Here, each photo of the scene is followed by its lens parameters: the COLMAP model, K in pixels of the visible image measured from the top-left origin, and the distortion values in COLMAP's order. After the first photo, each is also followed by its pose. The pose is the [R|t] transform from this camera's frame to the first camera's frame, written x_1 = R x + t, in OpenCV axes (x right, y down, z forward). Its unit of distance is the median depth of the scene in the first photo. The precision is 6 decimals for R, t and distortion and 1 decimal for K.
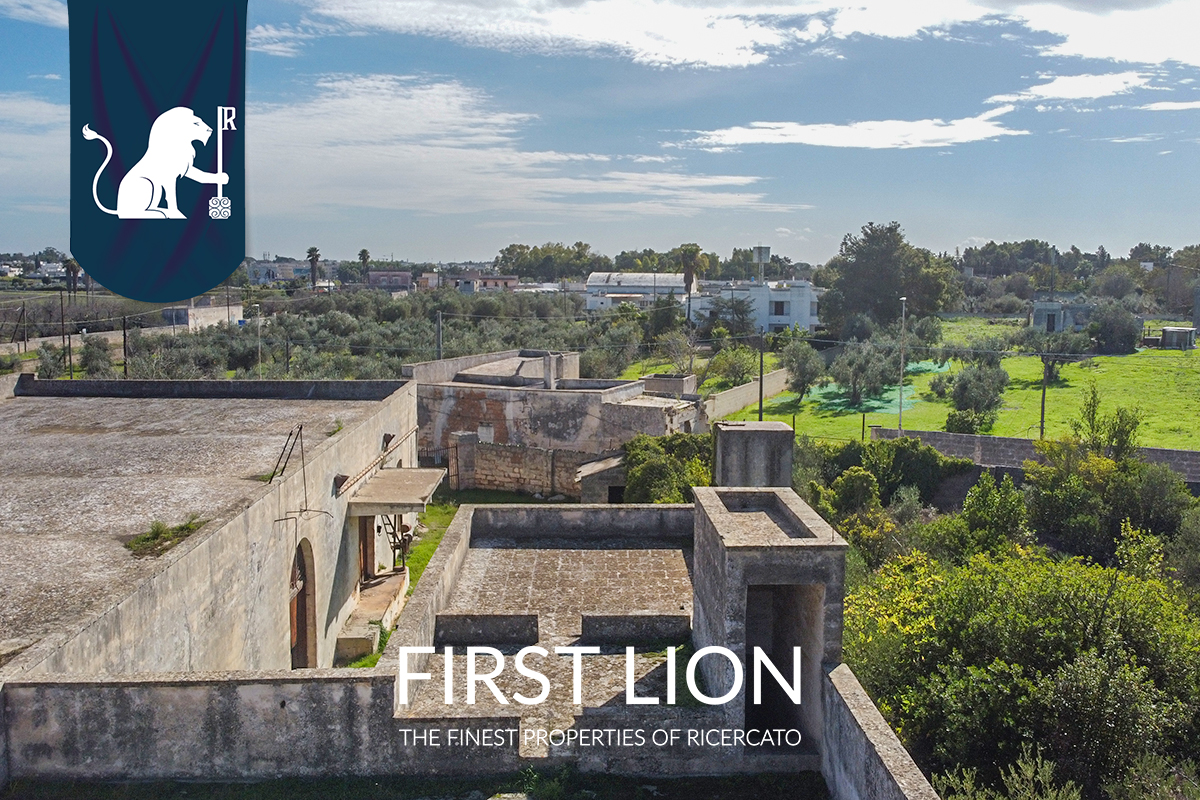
lens RADIAL K [[1143.2, 0, 626.3], [0, 1143.2, 414.9], [0, 0, 1]] dist [0.039789, -0.061784]
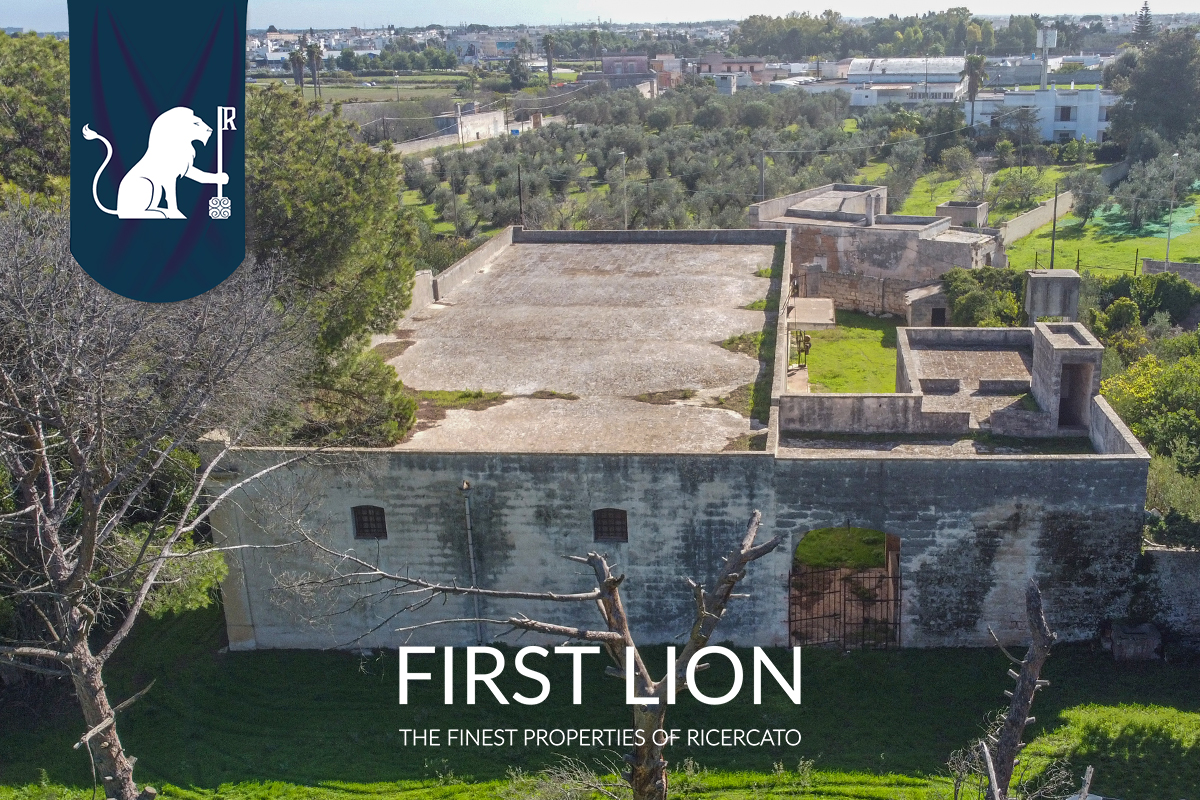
lens RADIAL K [[1230.4, 0, 710.3], [0, 1230.4, 431.5], [0, 0, 1]] dist [0.001948, -0.005677]
pose [[0.990483, 0.018667, -0.136365, -0.067855], [0.005236, 0.984933, 0.172856, -0.041370], [0.137537, -0.171925, 0.975462, -0.416704]]
